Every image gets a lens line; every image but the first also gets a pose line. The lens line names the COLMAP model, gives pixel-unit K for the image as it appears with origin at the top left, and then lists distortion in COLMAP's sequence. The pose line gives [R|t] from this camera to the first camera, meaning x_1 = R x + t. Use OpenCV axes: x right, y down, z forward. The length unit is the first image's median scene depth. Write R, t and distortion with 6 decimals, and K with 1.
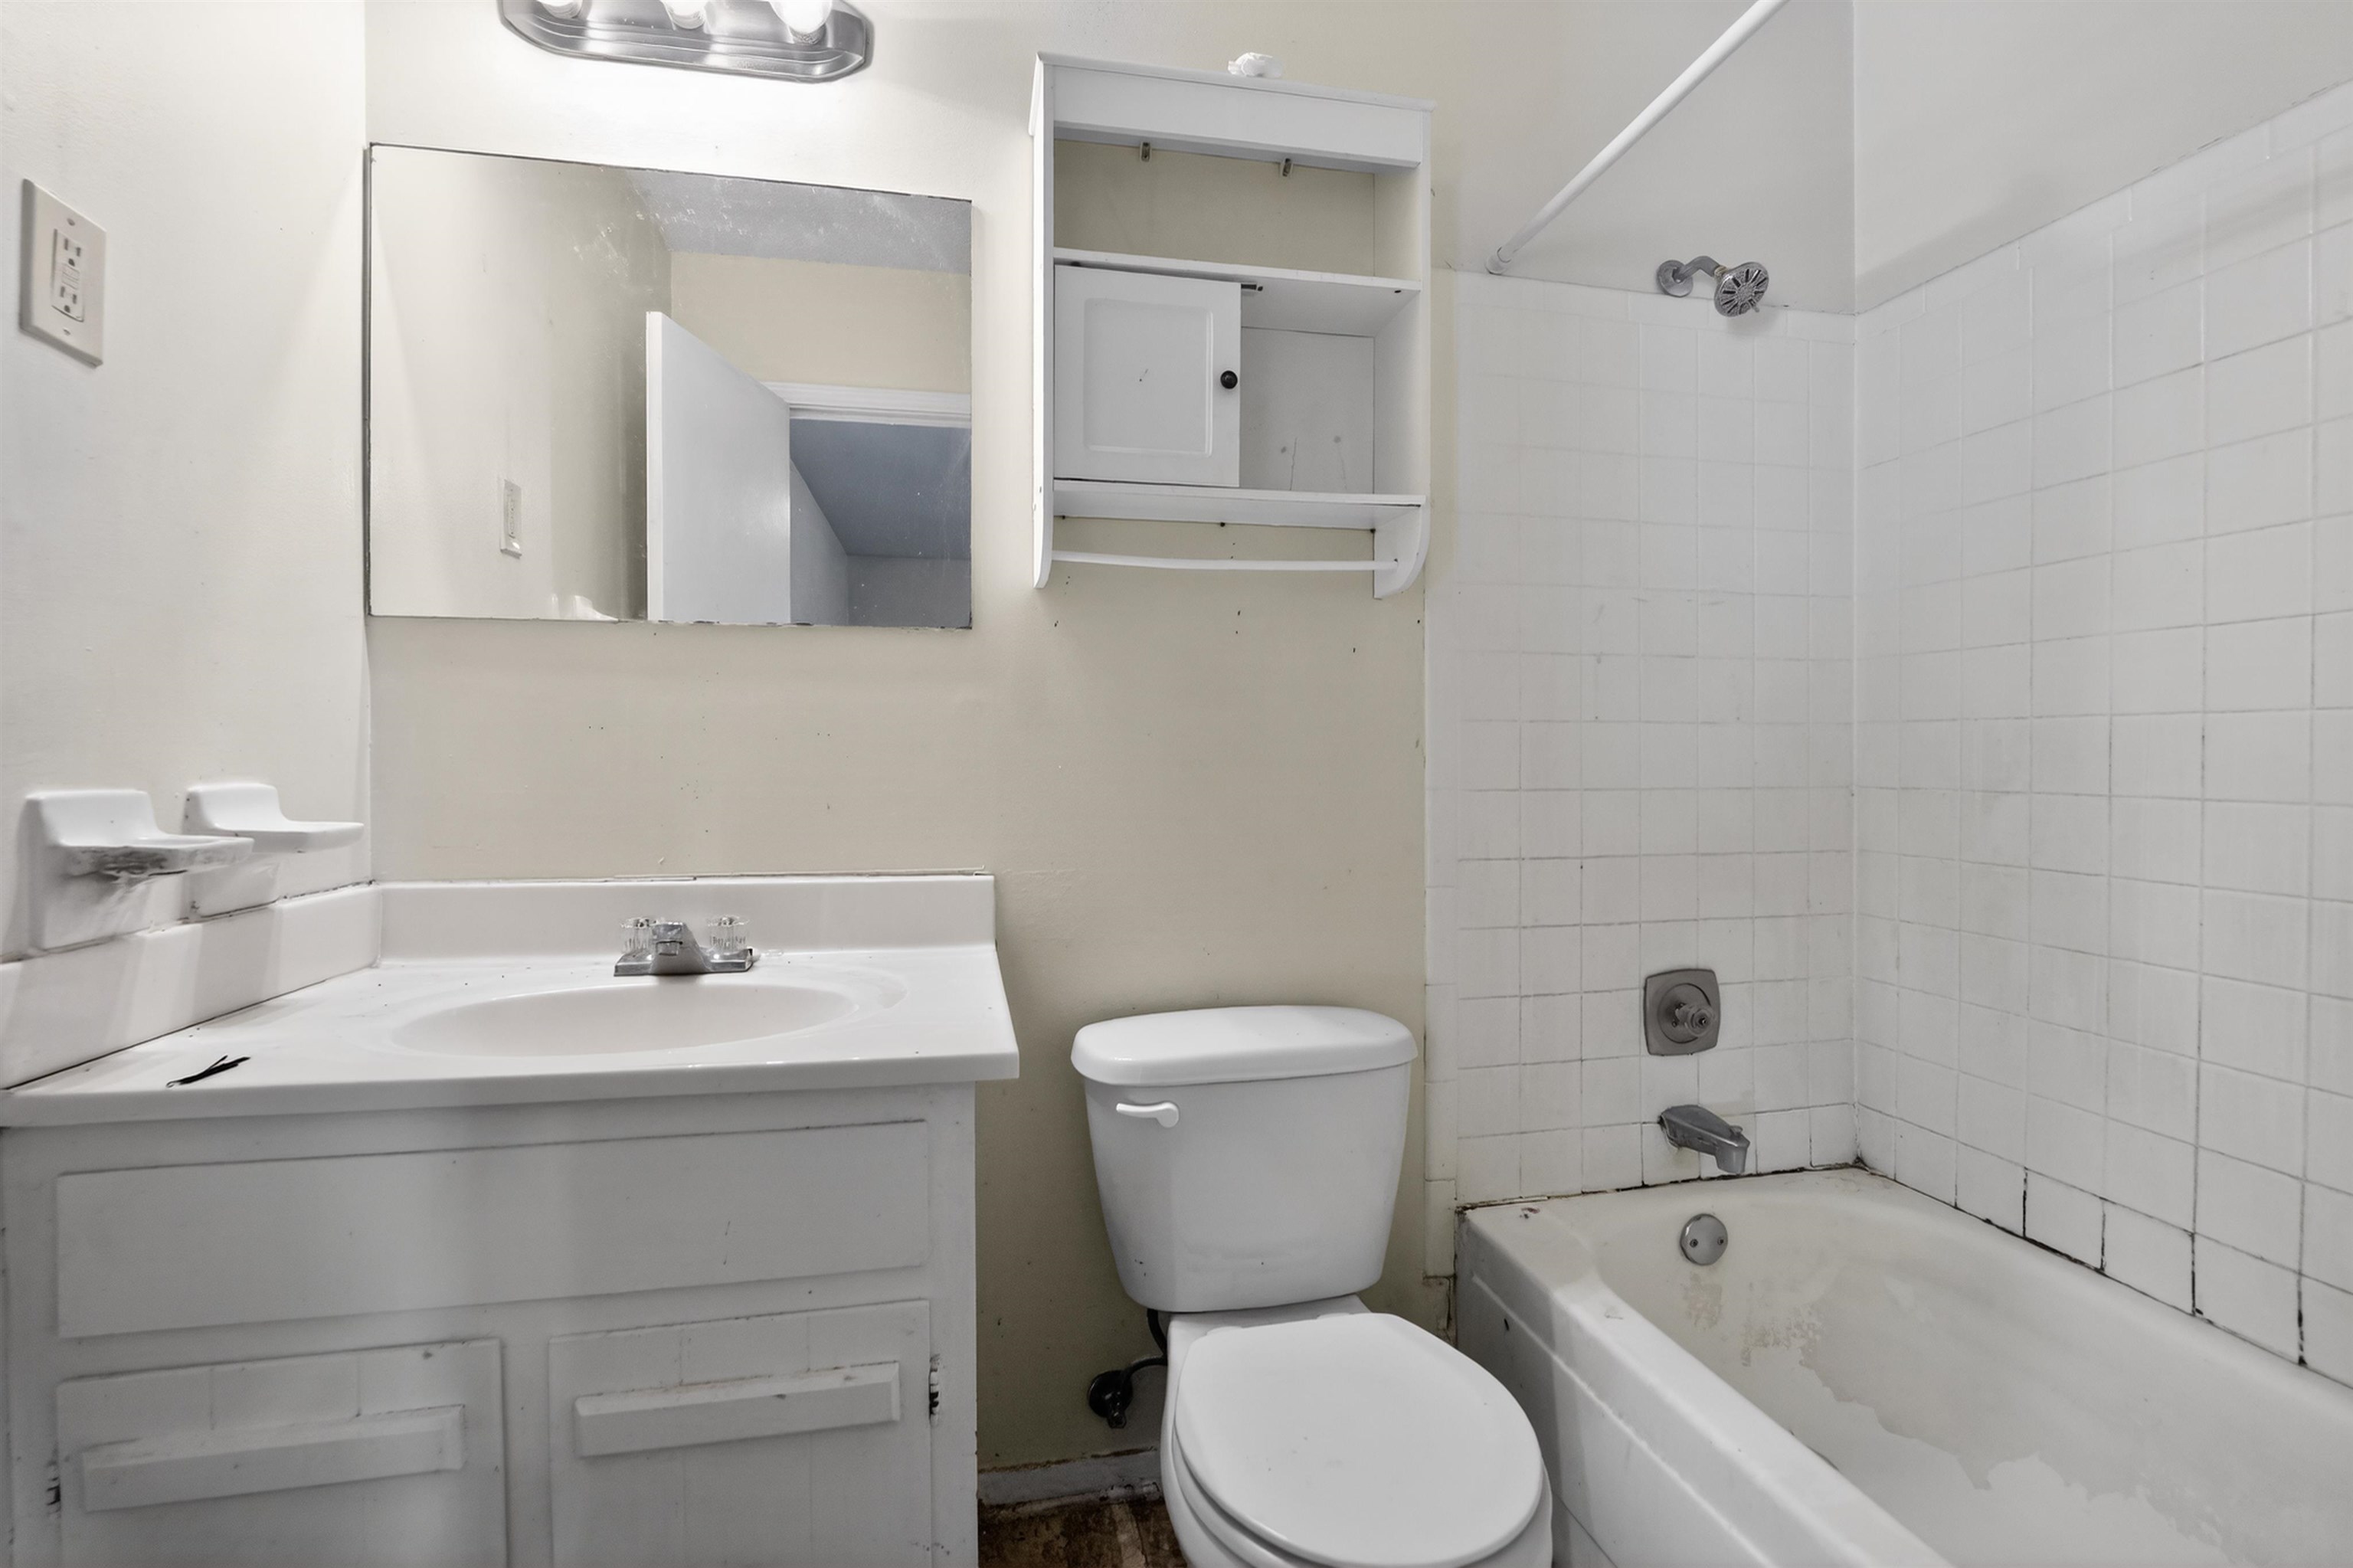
lens RADIAL K [[1070.0, 0, 1175.2], [0, 1070.0, 743.1], [0, 0, 1]] dist [-0.019407, -0.000439]
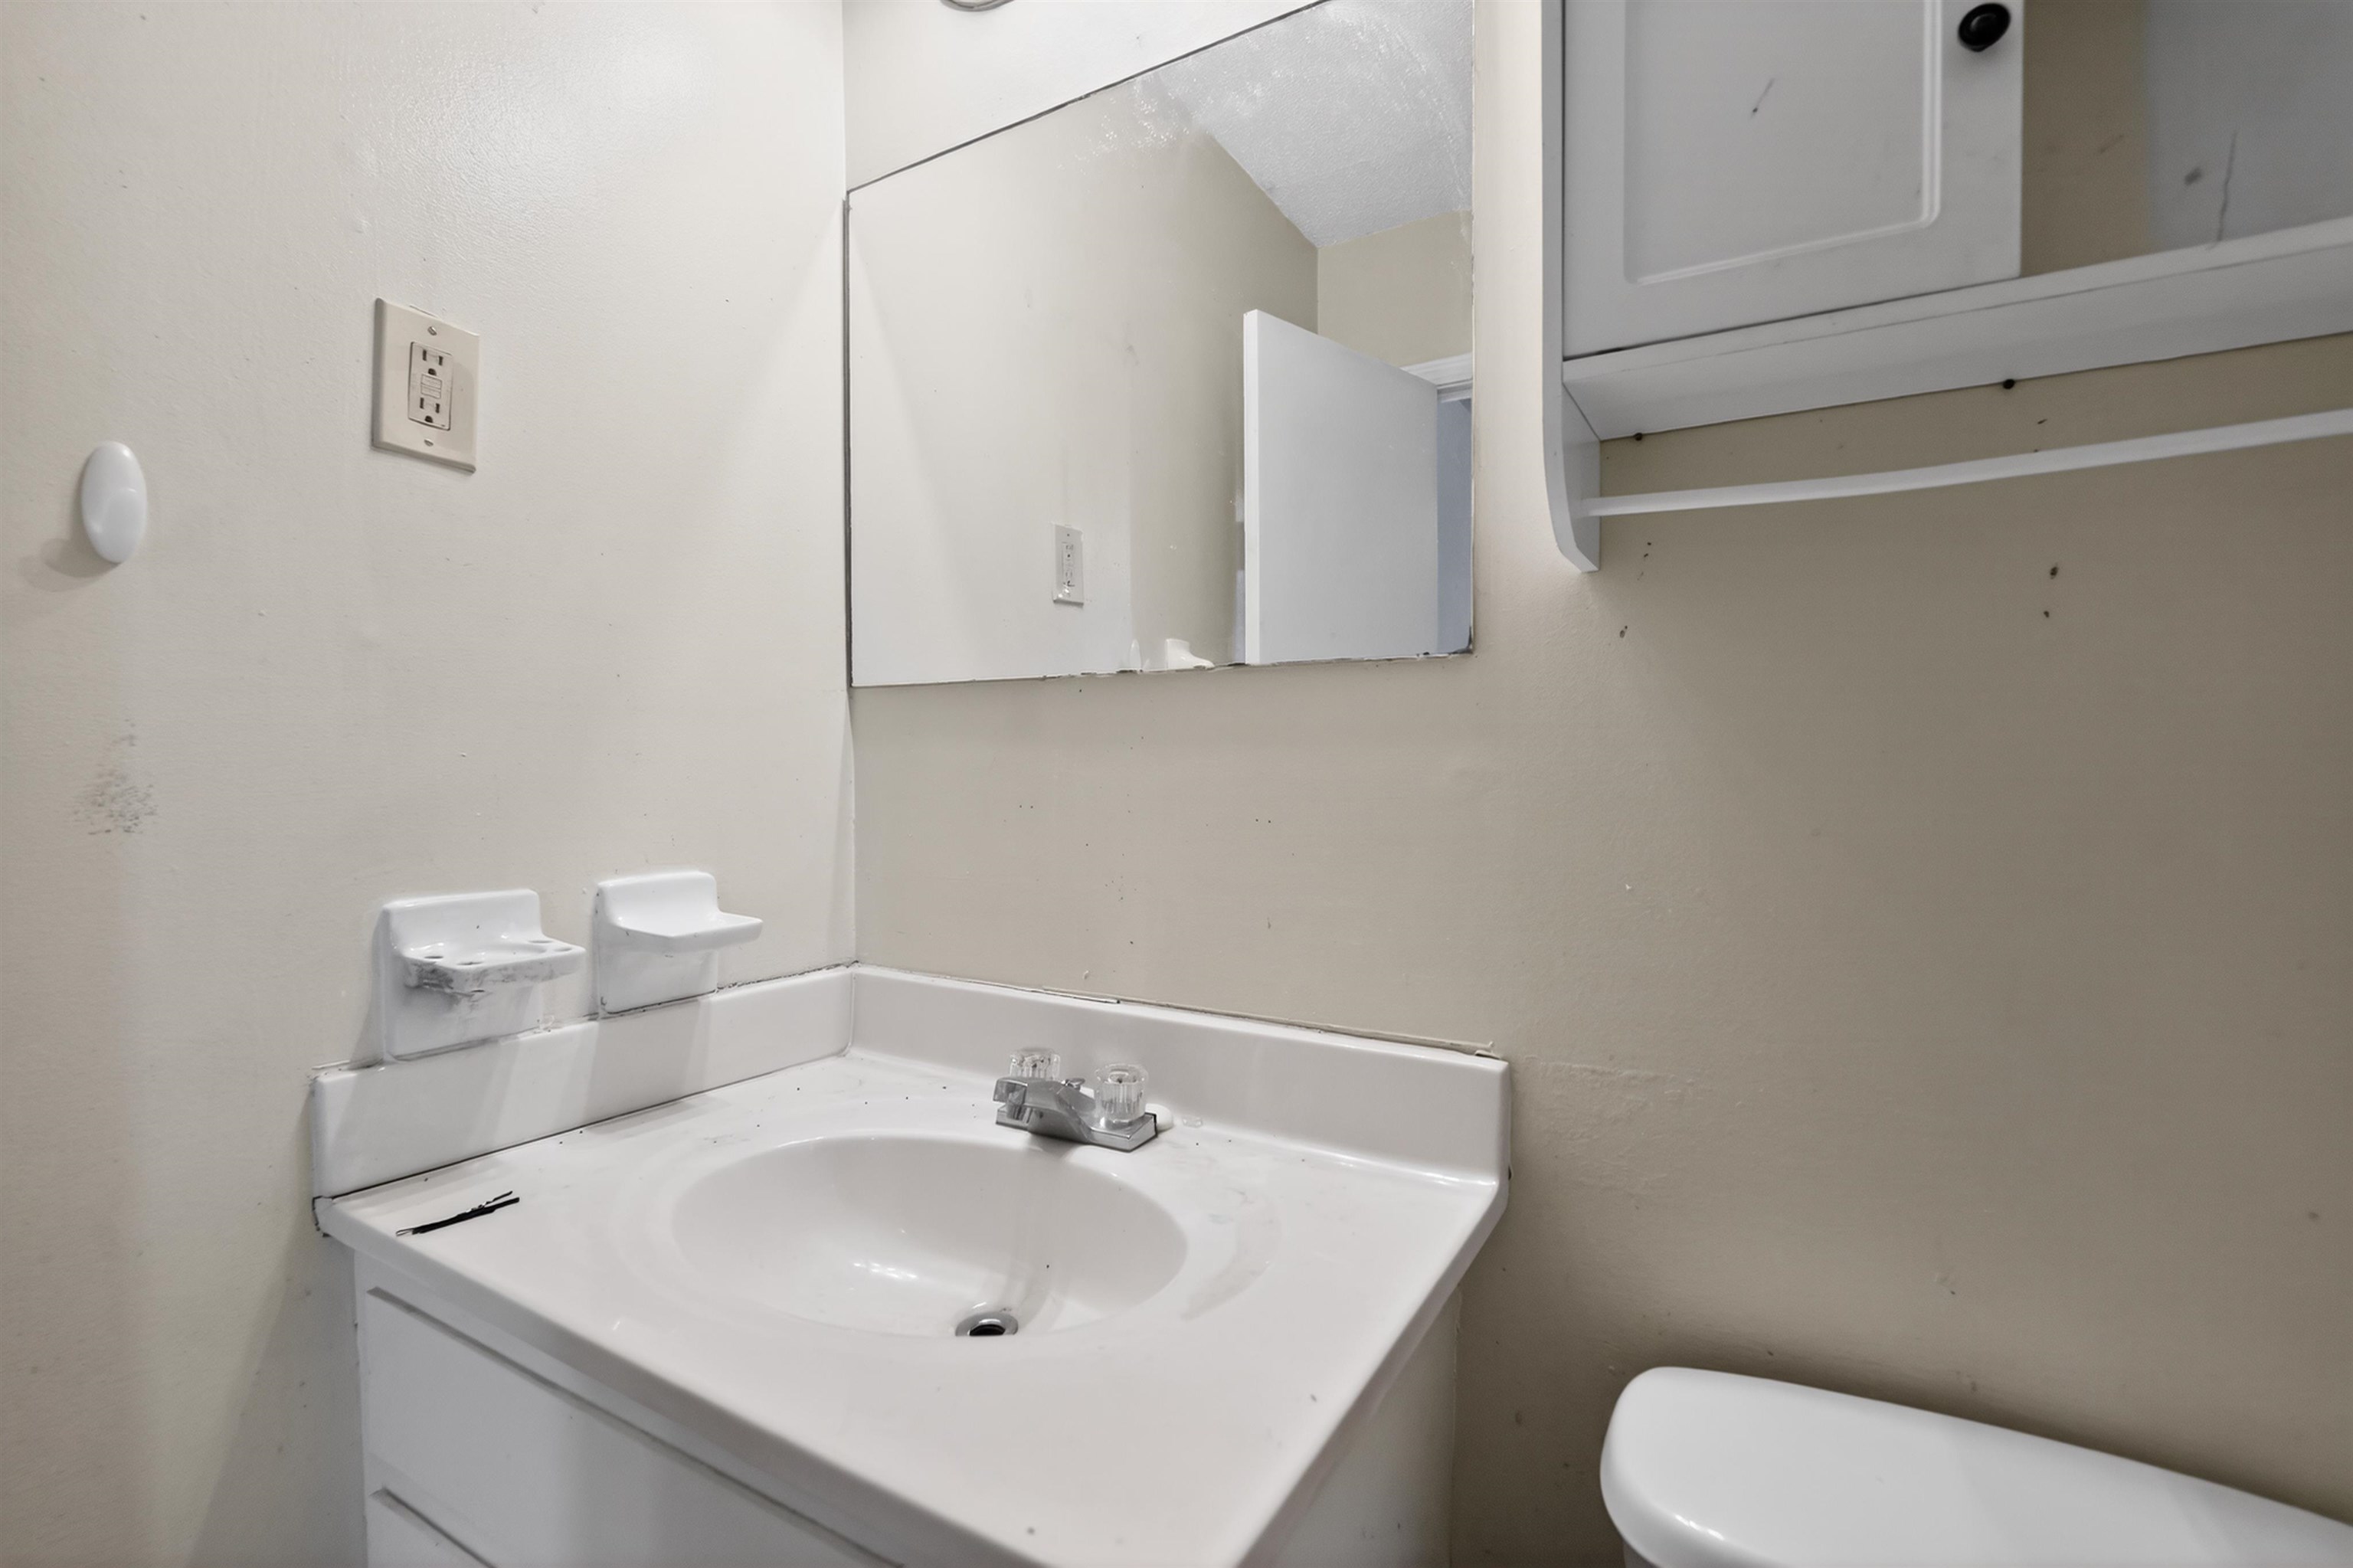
lens RADIAL K [[1034.6, 0, 1176.5], [0, 1034.6, 784.0], [0, 0, 1]] dist [-0.016048, -0.000113]
pose [[0.733570, 0.012646, -0.679497, 0.114335], [0.009974, 0.999519, 0.029370, -0.067492], [0.679541, -0.028322, 0.733091, 0.594861]]
